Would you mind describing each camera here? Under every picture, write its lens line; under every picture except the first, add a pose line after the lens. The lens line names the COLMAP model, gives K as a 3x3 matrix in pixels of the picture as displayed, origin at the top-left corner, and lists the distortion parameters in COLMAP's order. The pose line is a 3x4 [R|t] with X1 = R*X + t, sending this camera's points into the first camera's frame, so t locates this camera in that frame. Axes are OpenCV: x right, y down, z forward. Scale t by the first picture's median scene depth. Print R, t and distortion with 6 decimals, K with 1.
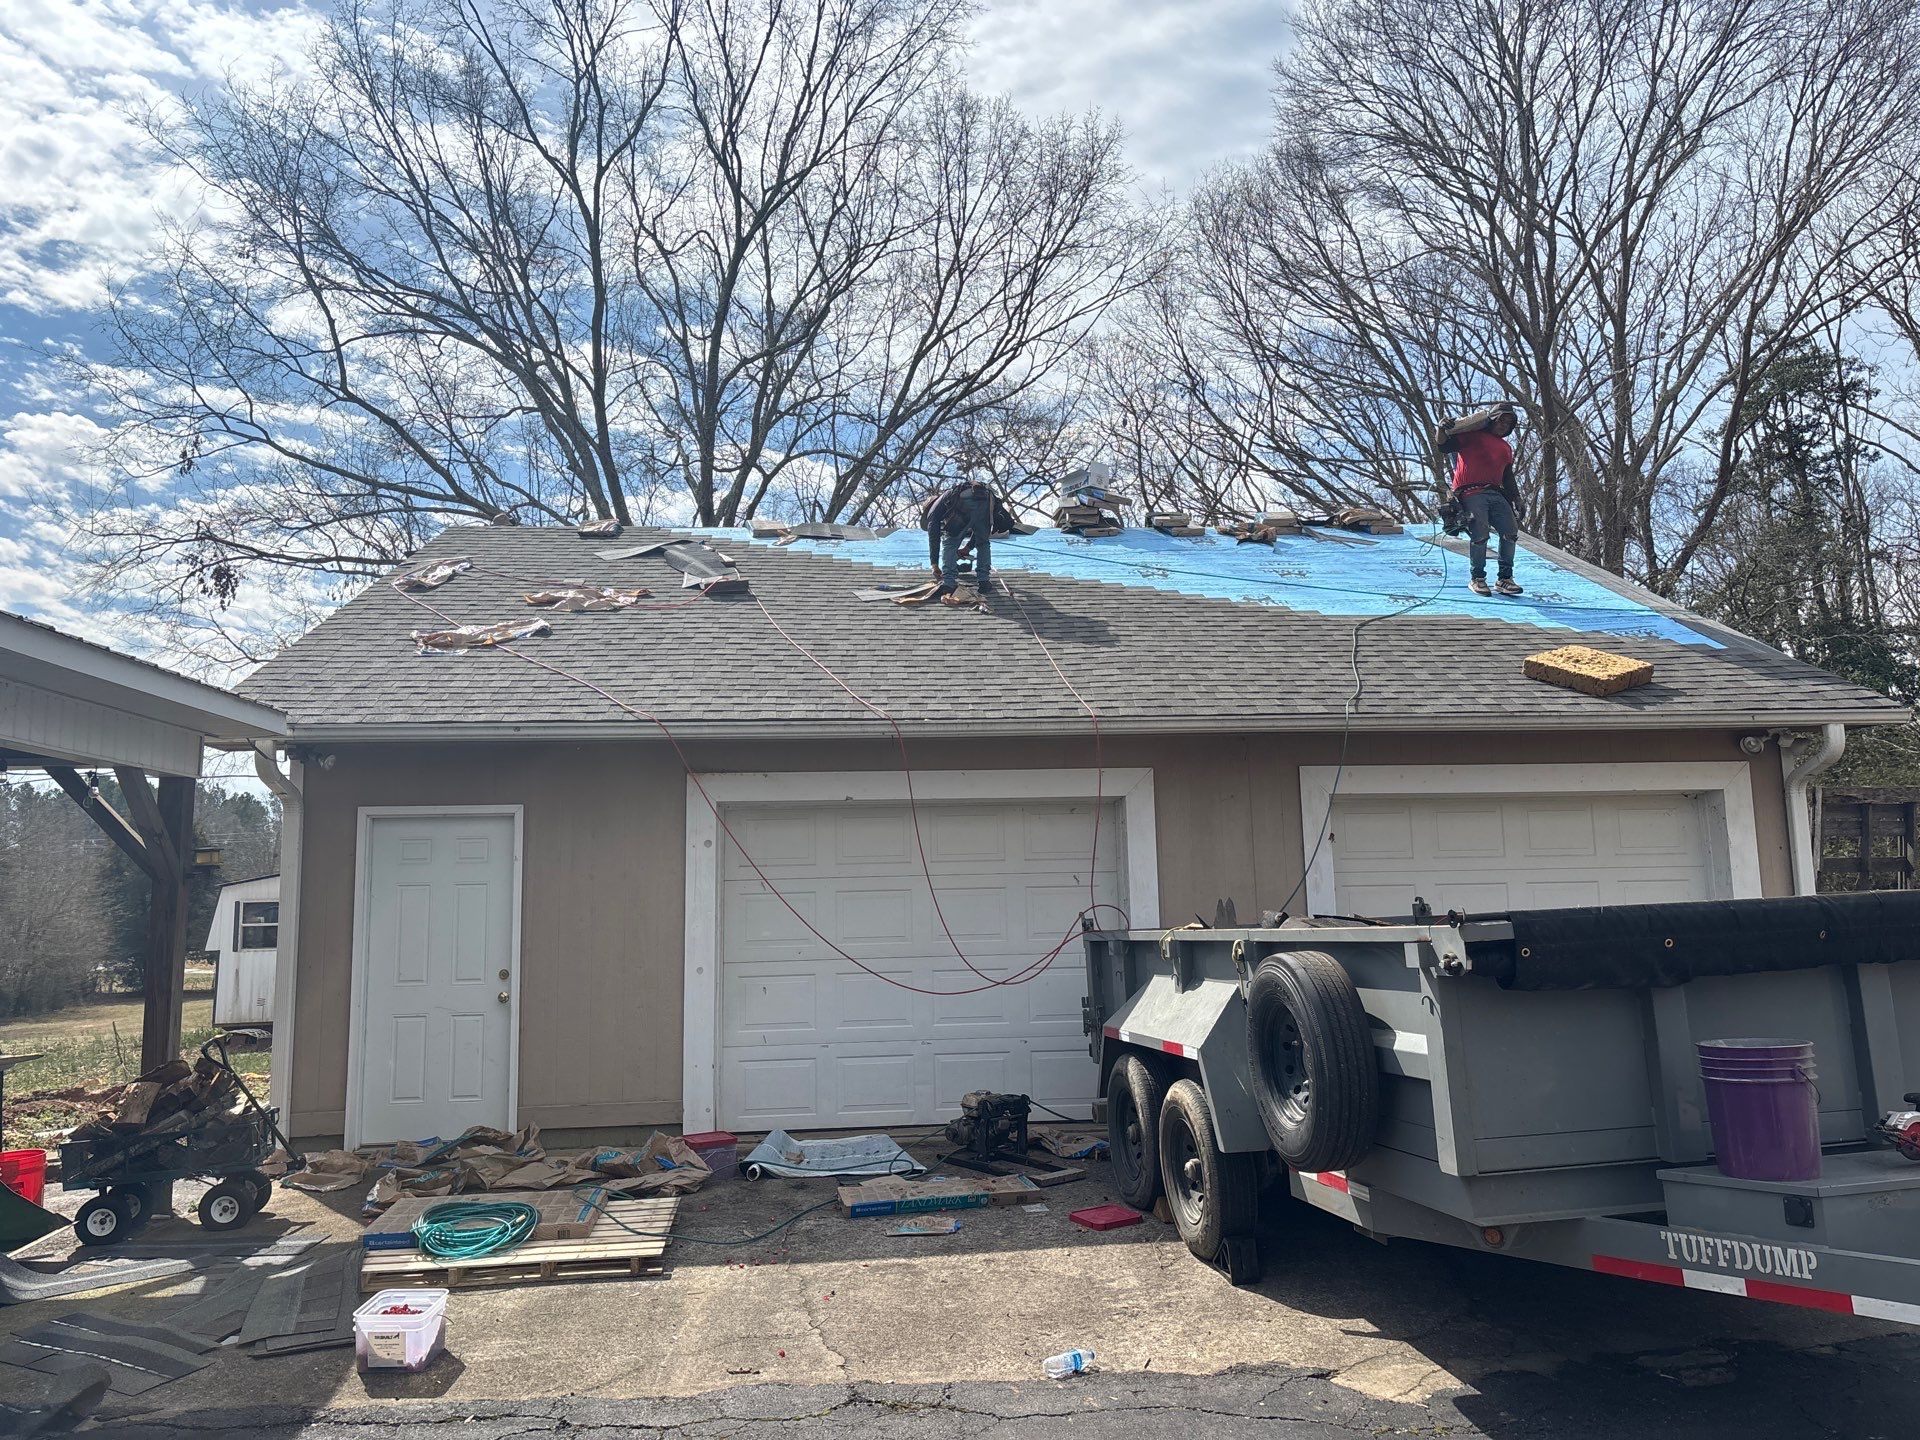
lens RADIAL K [[1408.4, 0, 965.7], [0, 1408.4, 720.5], [0, 0, 1]] dist [-0.029907, 0.047220]
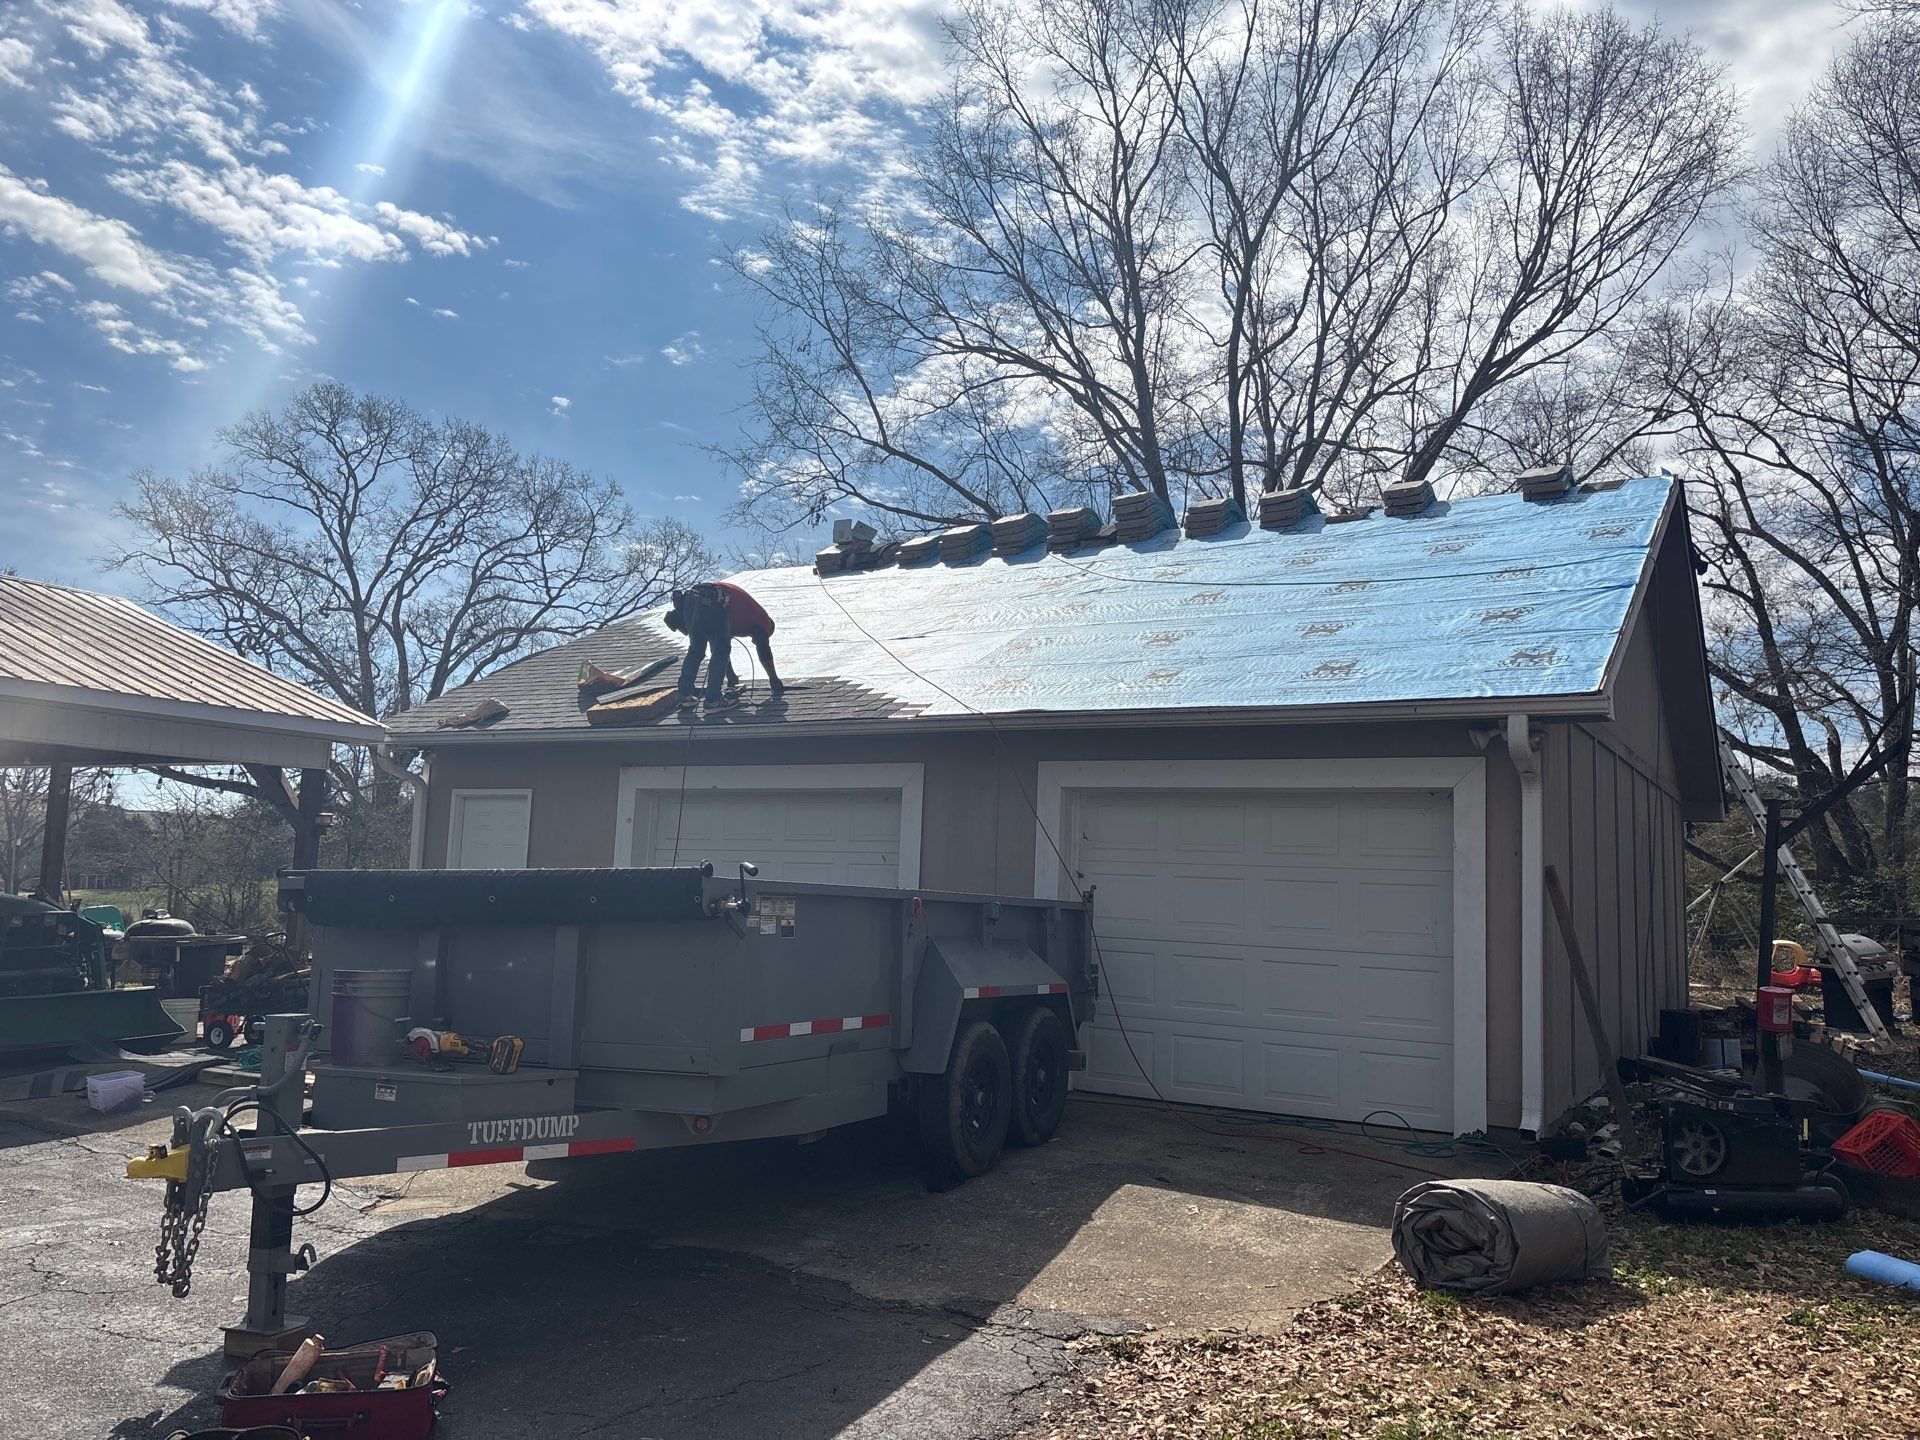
lens RADIAL K [[1408.4, 0, 965.7], [0, 1408.4, 720.5], [0, 0, 1]] dist [-0.029907, 0.047220]
pose [[0.841598, -0.015152, -0.539892, 0.781363], [0.018649, 0.999826, 0.001011, -0.001563], [0.539783, -0.010919, 0.841733, 0.054137]]
